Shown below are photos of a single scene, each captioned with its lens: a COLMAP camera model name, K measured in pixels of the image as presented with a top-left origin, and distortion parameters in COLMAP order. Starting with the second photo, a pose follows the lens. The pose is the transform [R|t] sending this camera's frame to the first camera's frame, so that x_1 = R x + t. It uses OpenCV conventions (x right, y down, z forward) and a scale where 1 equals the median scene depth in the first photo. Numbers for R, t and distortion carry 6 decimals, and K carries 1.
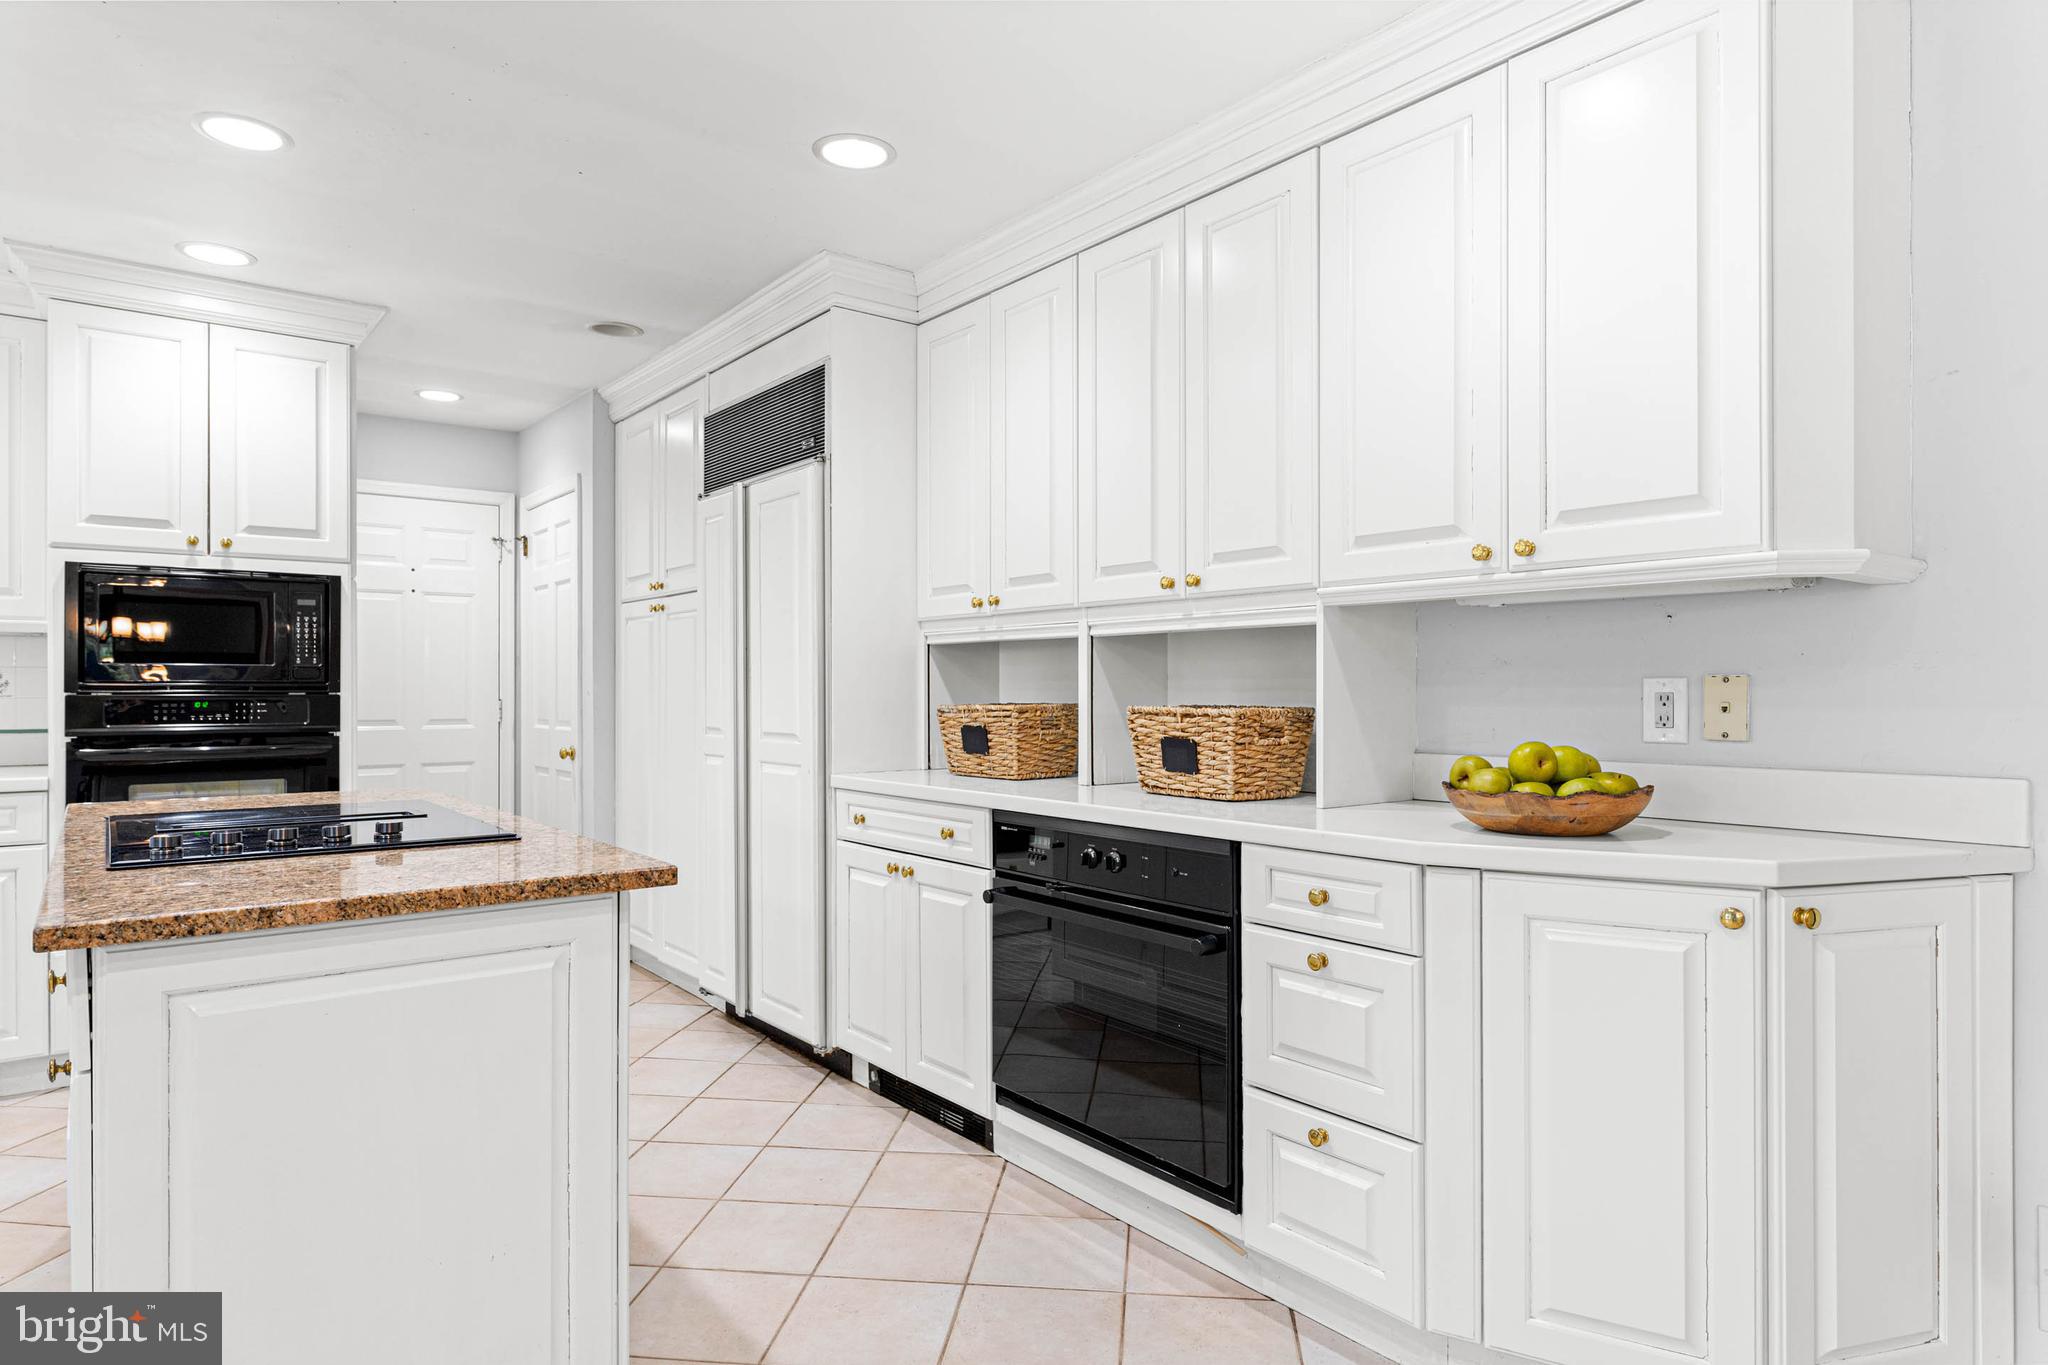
lens RADIAL K [[1177.0, 0, 1016.9], [0, 1177.0, 685.0], [0, 0, 1]] dist [0.003006, -0.001675]
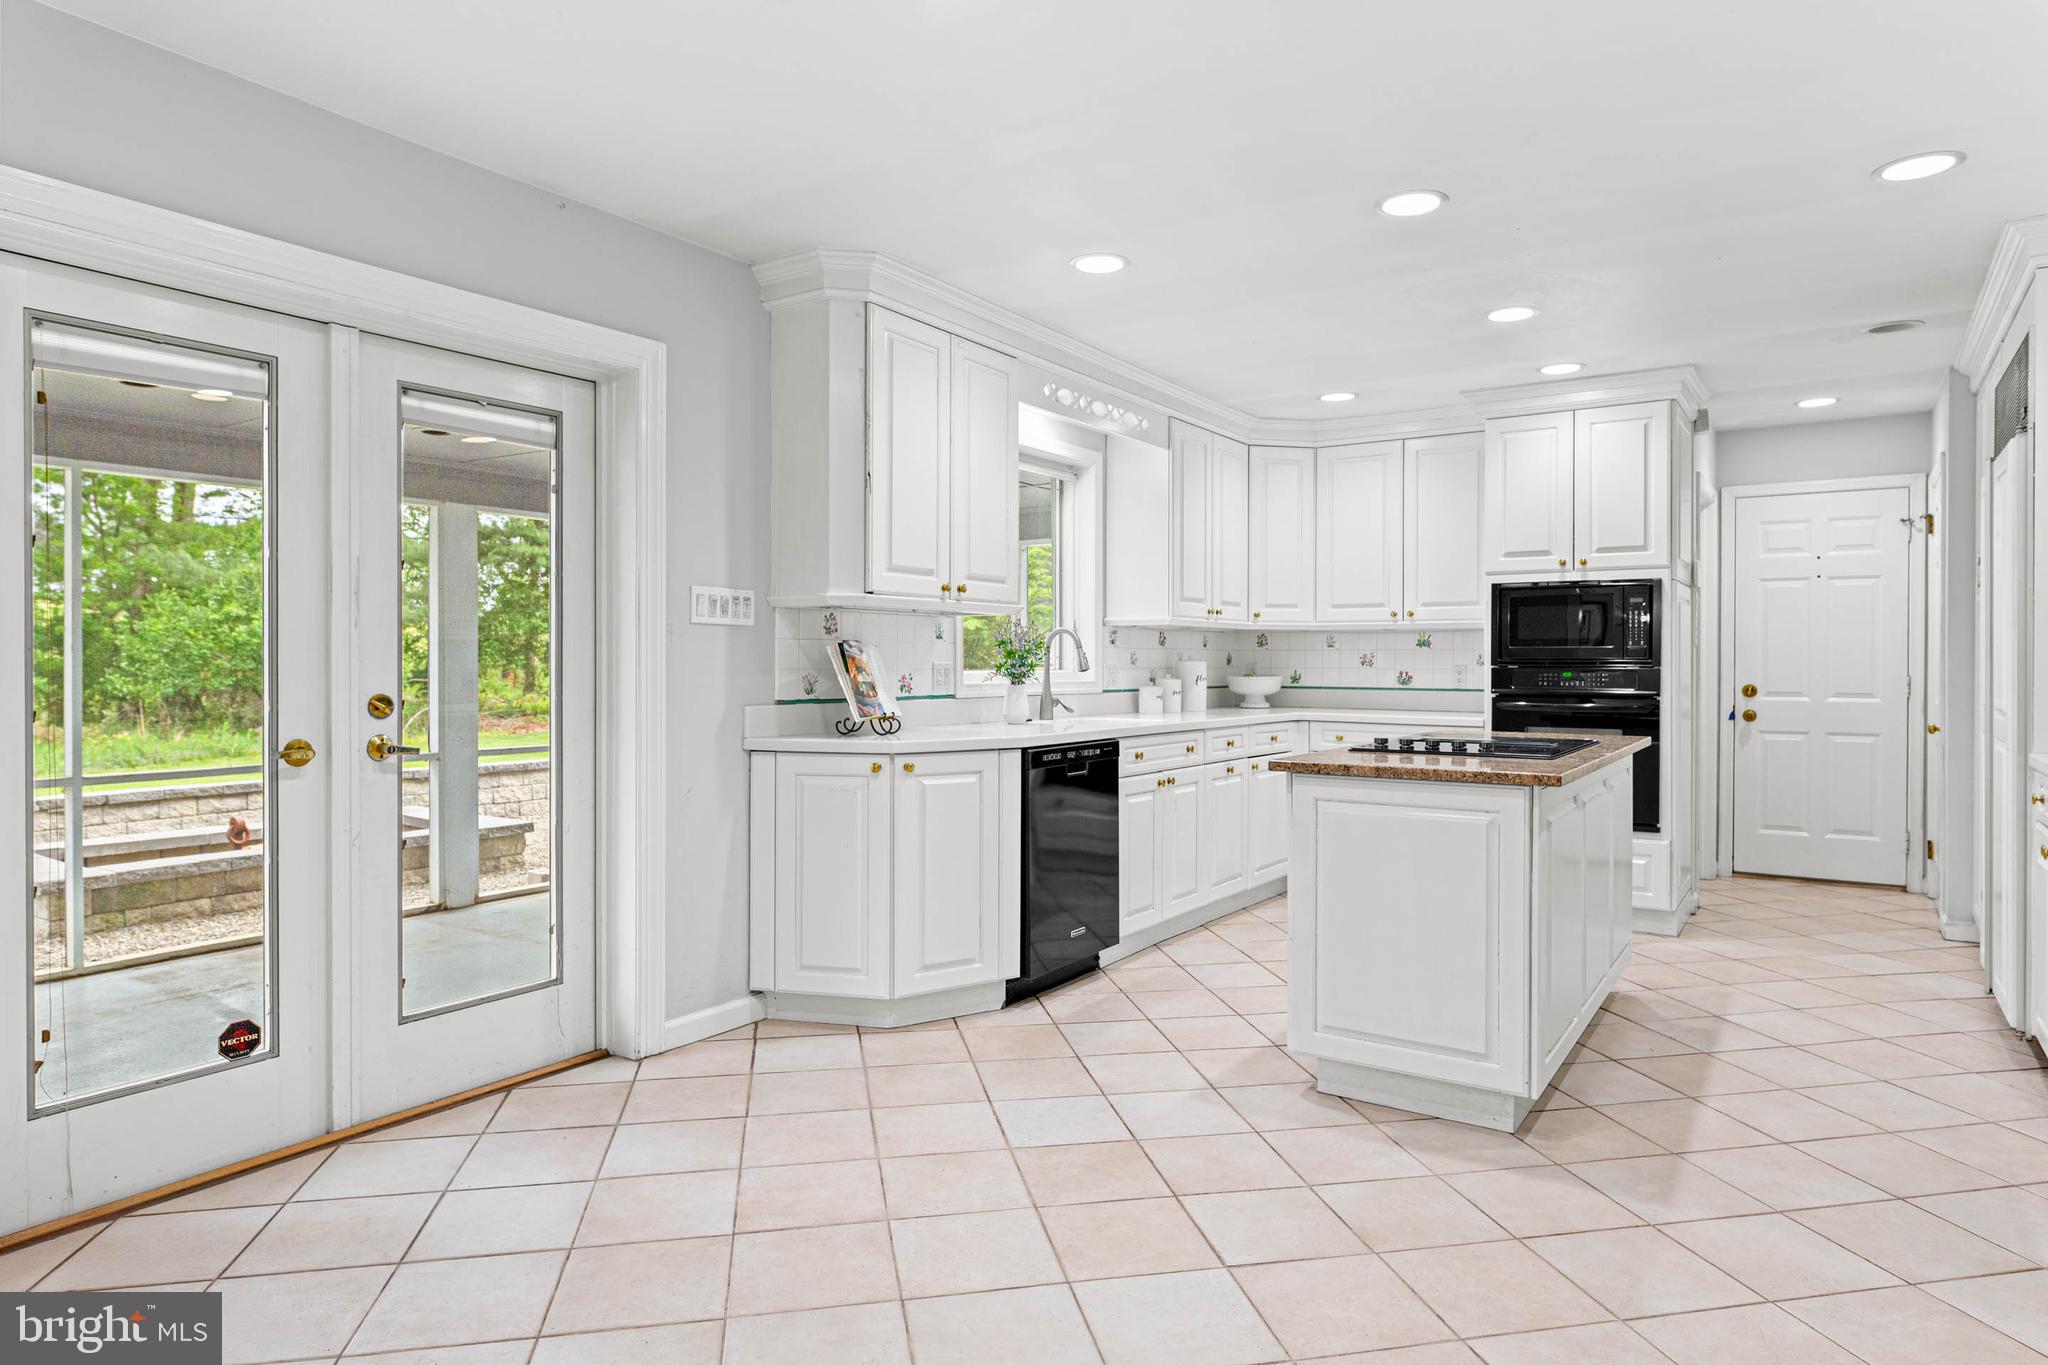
lens RADIAL K [[1177.0, 0, 1050.6], [0, 1177.0, 663.2], [0, 0, 1]] dist [0.003006, -0.001675]
pose [[0.323916, 0.001957, -0.946084, 0.507878], [-0.000693, 0.999998, 0.001831, 0.000648], [0.946086, 0.000062, 0.323917, -0.081384]]
